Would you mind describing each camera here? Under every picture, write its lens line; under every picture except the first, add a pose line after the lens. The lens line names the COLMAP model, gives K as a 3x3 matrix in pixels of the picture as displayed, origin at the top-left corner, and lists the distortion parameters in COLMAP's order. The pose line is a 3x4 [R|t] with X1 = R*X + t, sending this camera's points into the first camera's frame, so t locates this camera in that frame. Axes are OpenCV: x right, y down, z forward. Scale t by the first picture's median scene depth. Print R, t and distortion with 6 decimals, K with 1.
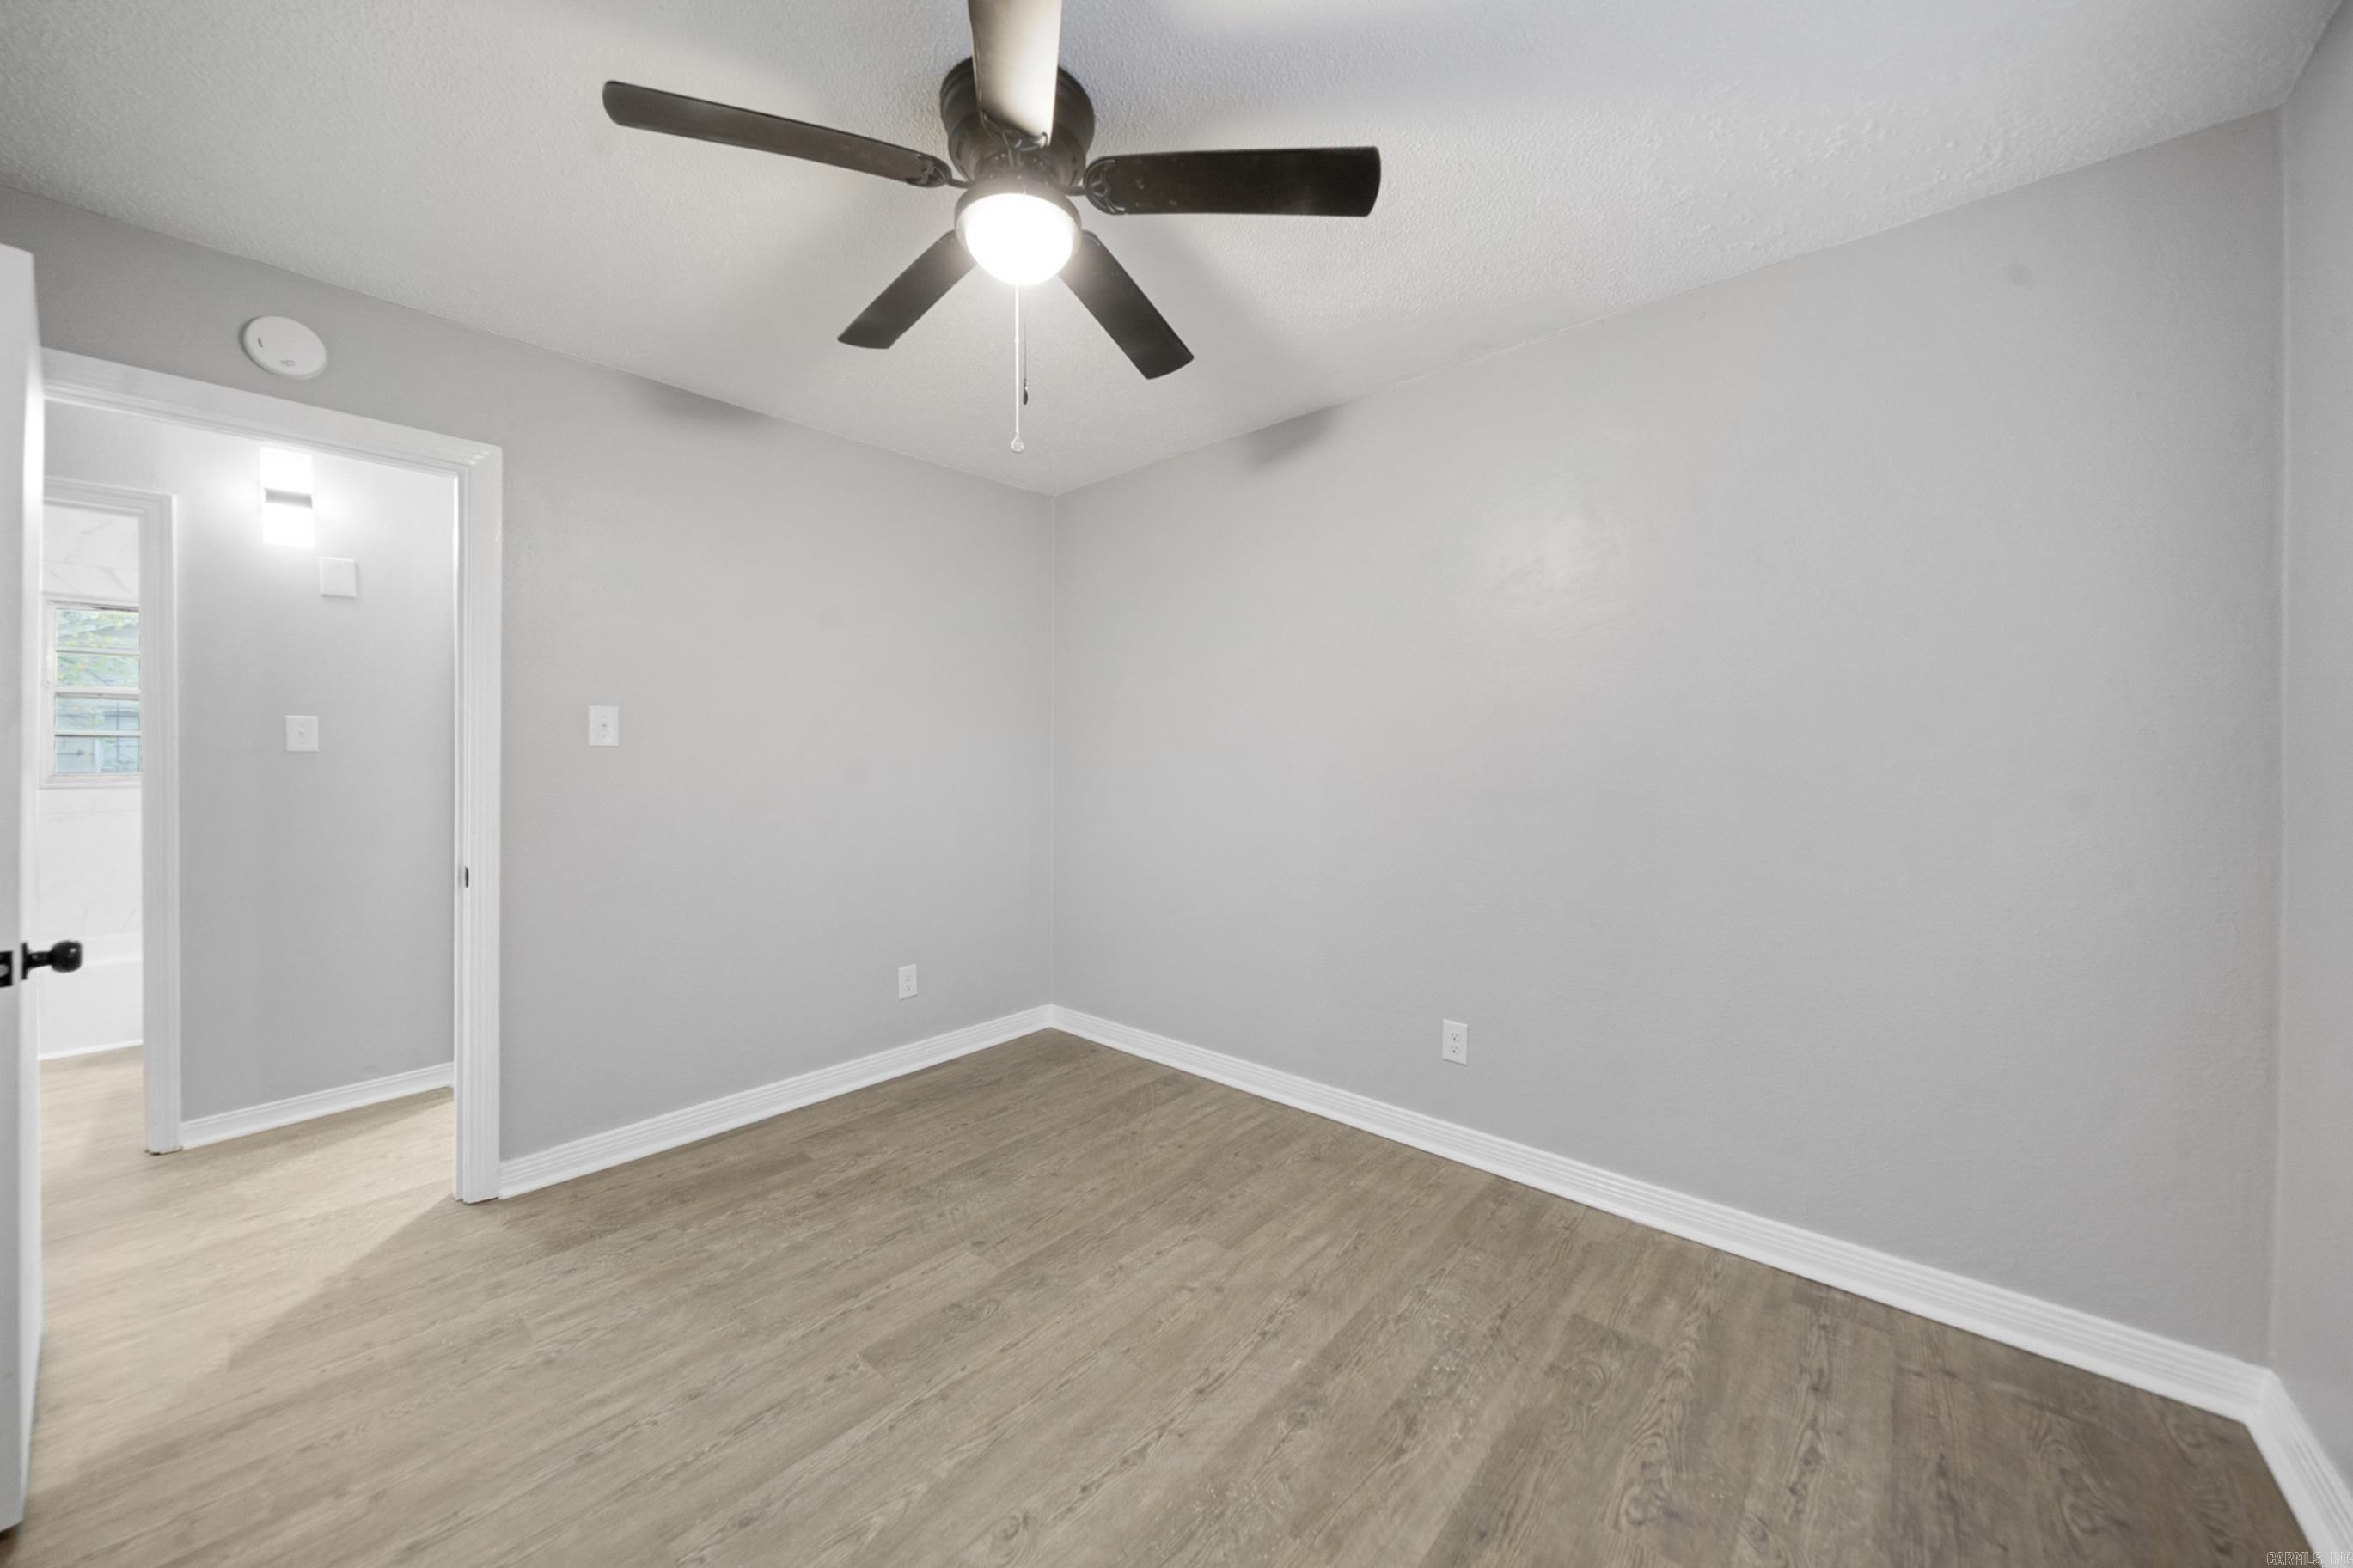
lens RADIAL K [[840.6, 0, 1170.9], [0, 840.6, 768.6], [0, 0, 1]] dist [-0.000493, -0.000131]
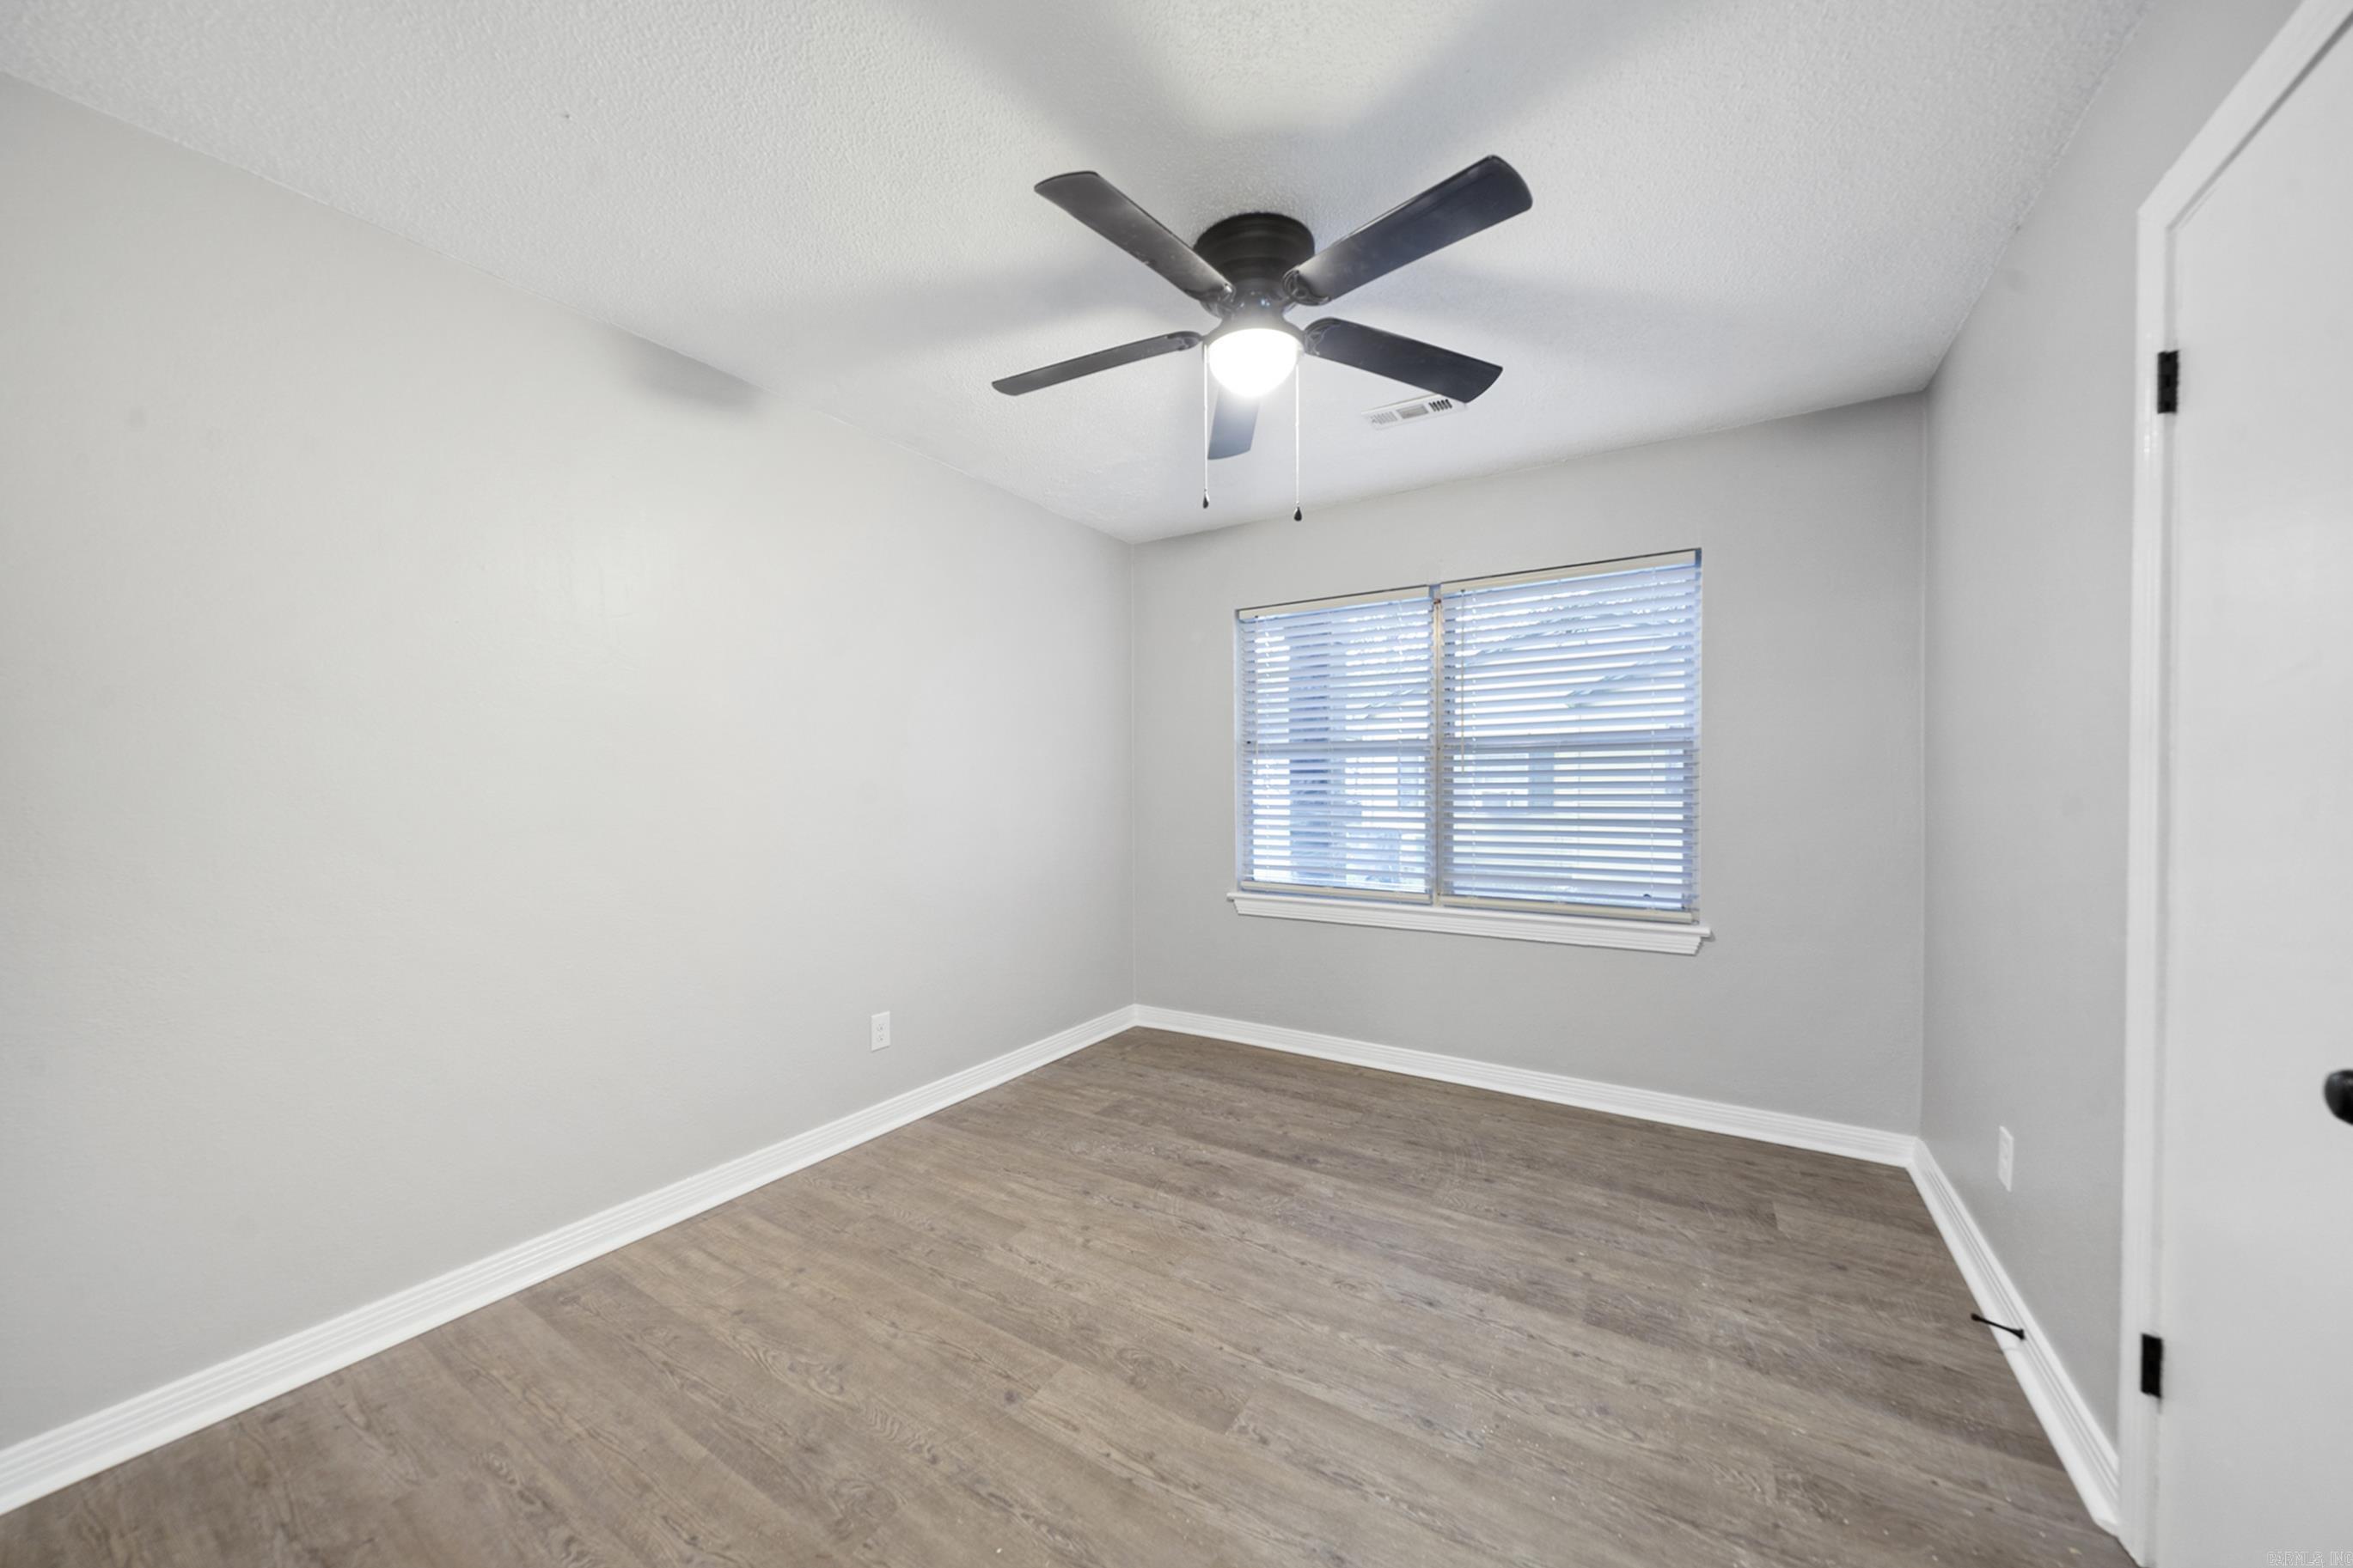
lens RADIAL K [[801.4, 0, 1132.9], [0, 801.4, 792.6], [0, 0, 1]] dist [0.000054, -0.000050]
pose [[-0.118588, -0.010949, 0.992883, -1.051212], [0.016179, 0.999785, 0.012958, -0.021628], [-0.992812, 0.017600, -0.118385, 1.018183]]
